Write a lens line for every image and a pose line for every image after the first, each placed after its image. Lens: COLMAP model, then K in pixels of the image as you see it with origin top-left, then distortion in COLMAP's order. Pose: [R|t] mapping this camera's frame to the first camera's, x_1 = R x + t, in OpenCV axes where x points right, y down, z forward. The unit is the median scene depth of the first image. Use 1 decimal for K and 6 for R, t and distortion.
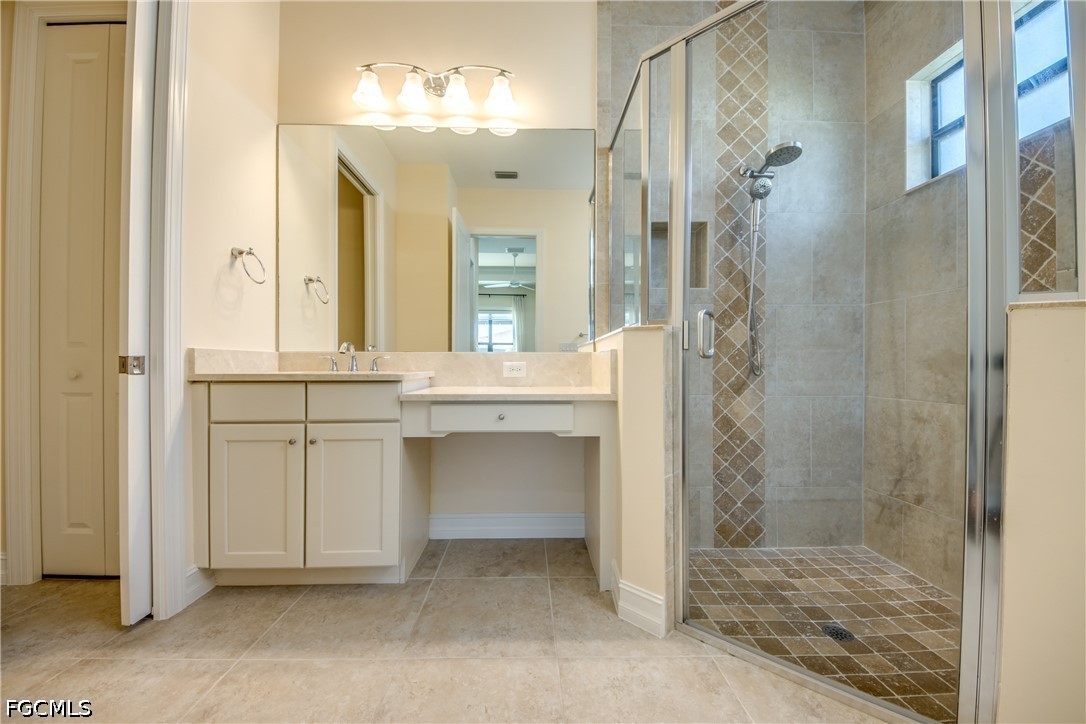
lens RADIAL K [[414.4, 0, 540.2], [0, 414.4, 368.3], [0, 0, 1]] dist [0.001313, 0.000040]
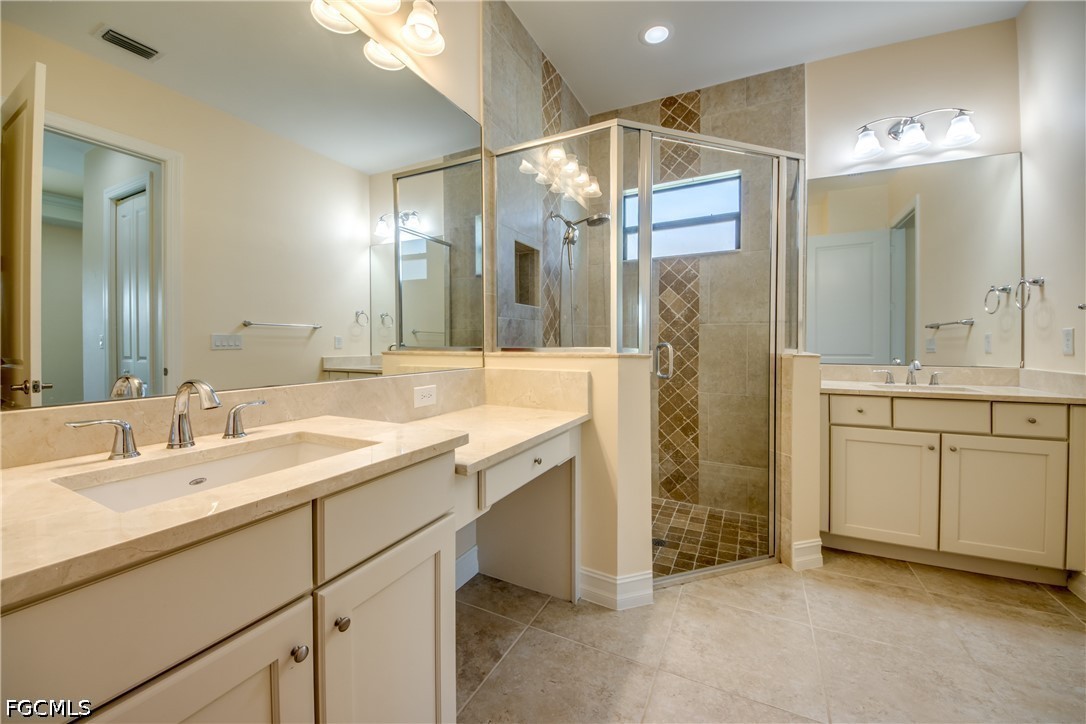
lens RADIAL K [[409.0, 0, 548.8], [0, 409.0, 348.4], [0, 0, 1]] dist [0.031637, -0.020579]
pose [[0.474080, -0.011004, 0.880413, -0.775104], [0.006852, 0.999938, 0.008808, -0.112765], [-0.880455, 0.001856, 0.474126, 0.551889]]
